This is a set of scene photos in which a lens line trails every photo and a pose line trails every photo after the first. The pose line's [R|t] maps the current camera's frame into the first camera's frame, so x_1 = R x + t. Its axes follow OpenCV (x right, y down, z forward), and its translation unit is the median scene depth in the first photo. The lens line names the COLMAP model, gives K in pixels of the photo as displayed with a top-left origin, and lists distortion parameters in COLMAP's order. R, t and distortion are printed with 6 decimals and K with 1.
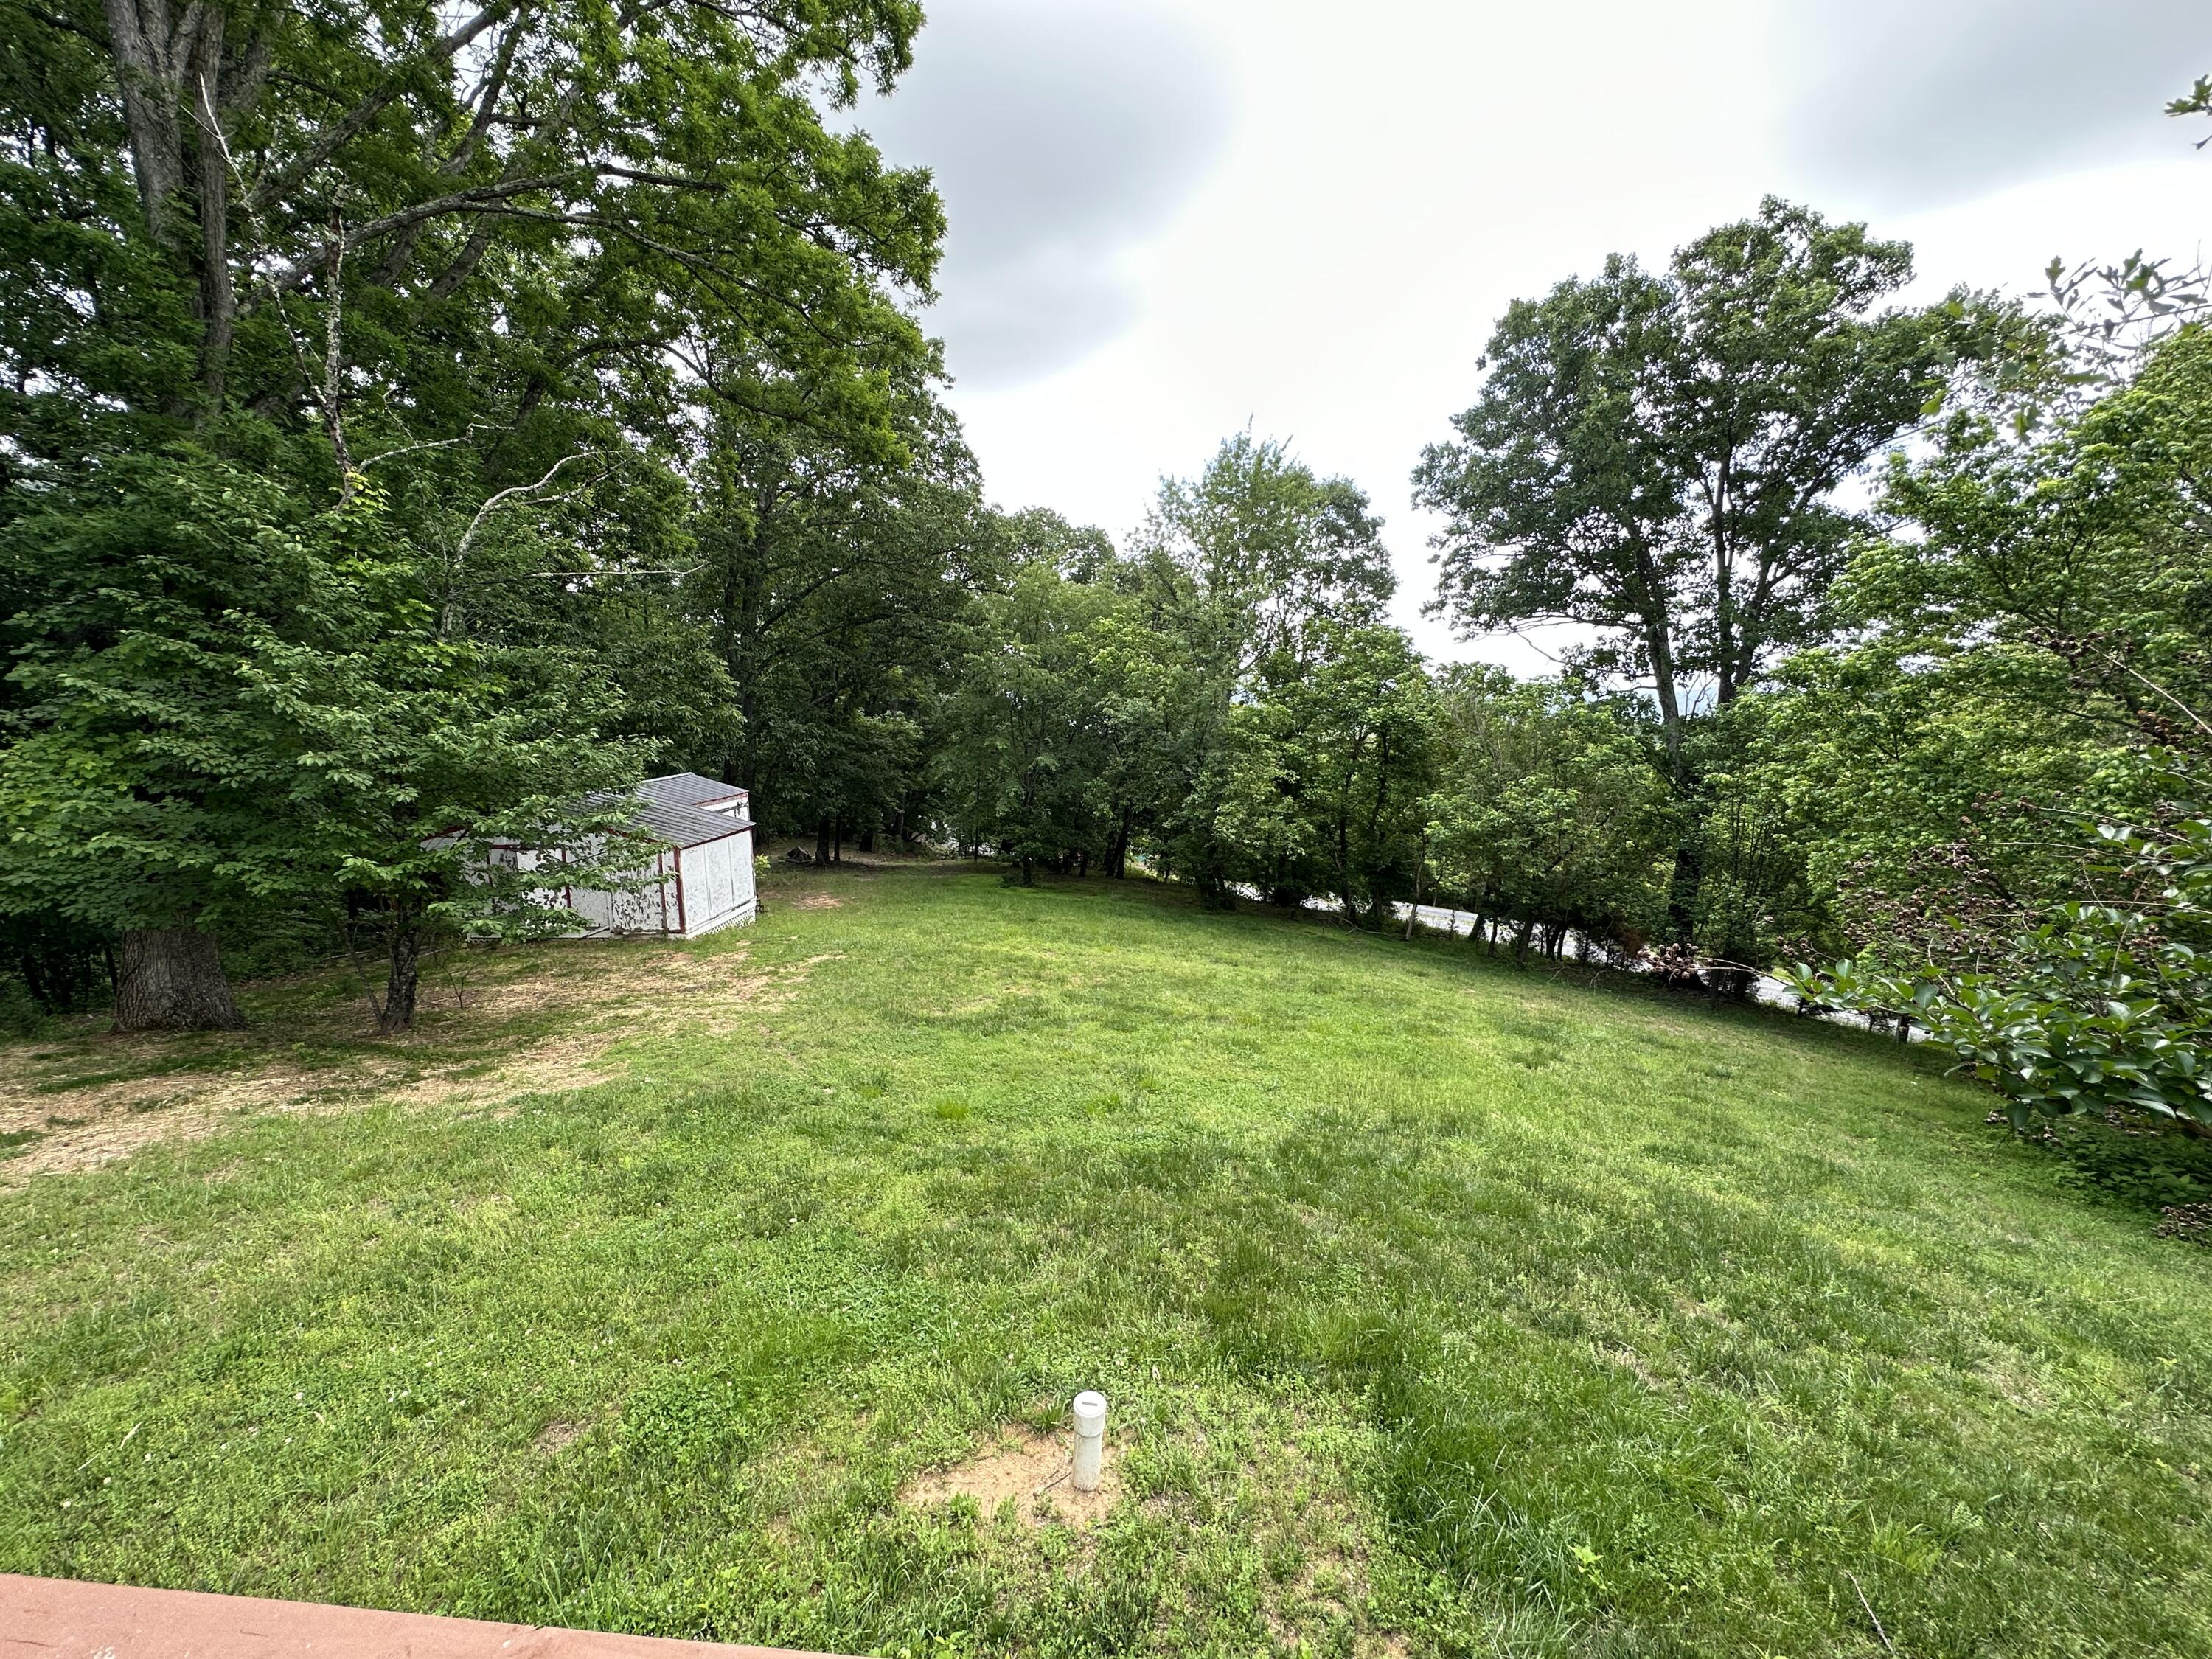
lens RADIAL K [[883.2, 0, 1097.6], [0, 883.2, 836.8], [0, 0, 1]] dist [-0.001867, 0.000559]
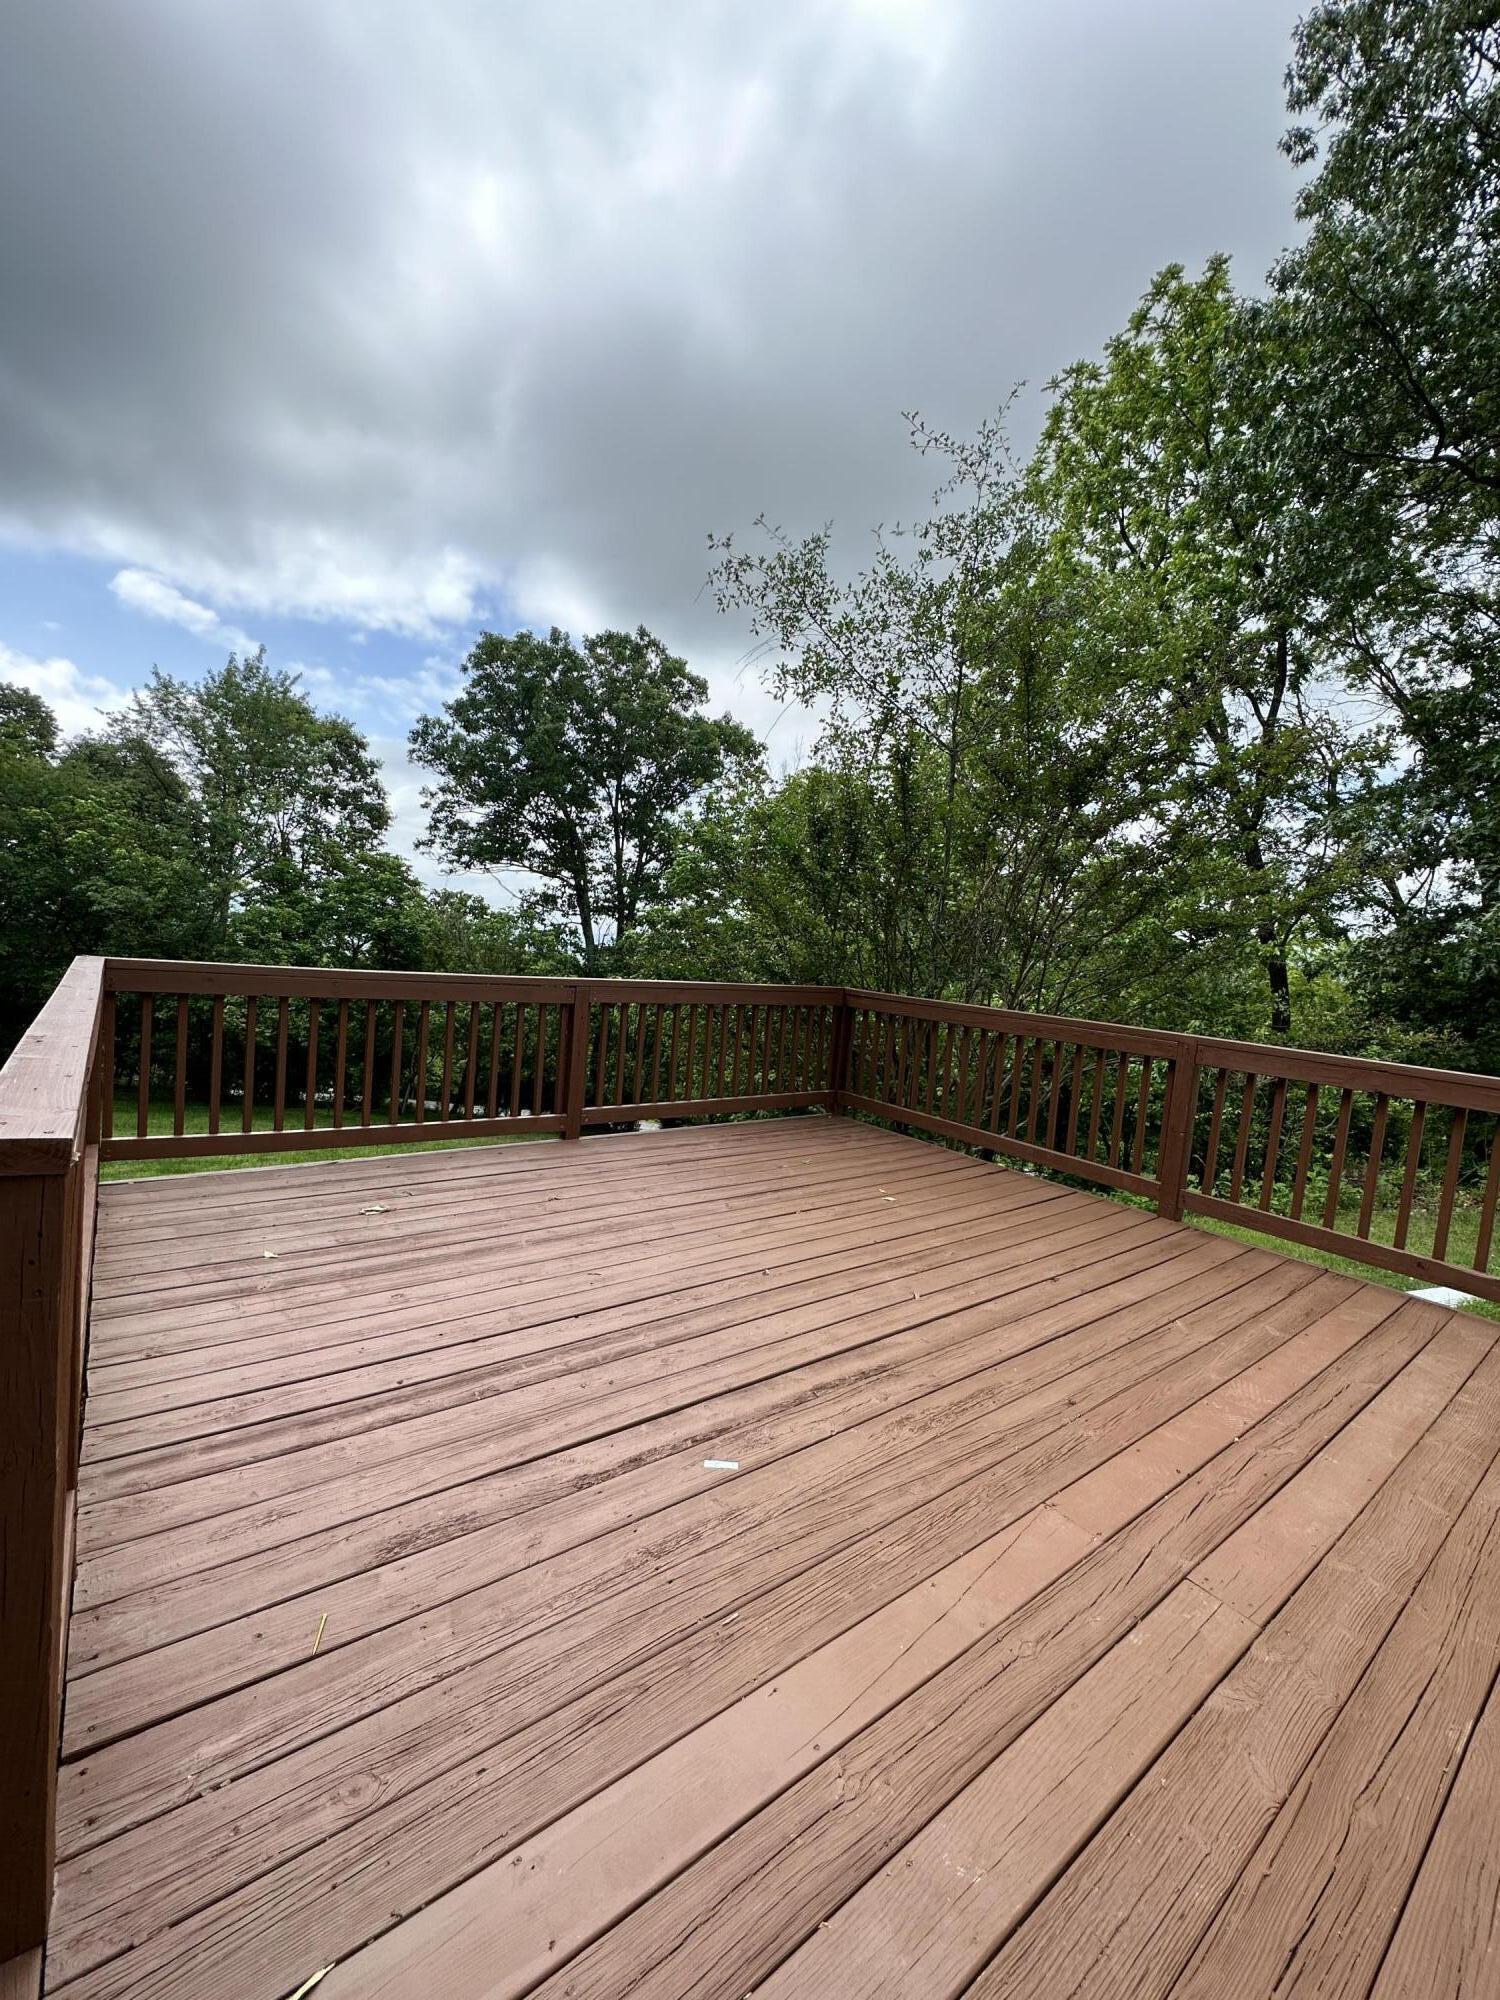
lens RADIAL K [[798.6, 0, 750.2], [0, 798.6, 997.4], [0, 0, 1]] dist [-0.001867, 0.000559]
pose [[0.713479, 0.026663, 0.700169, -0.082373], [0.019017, 0.998171, -0.057390, 0.032129], [-0.700418, 0.054262, 0.711667, -0.120196]]
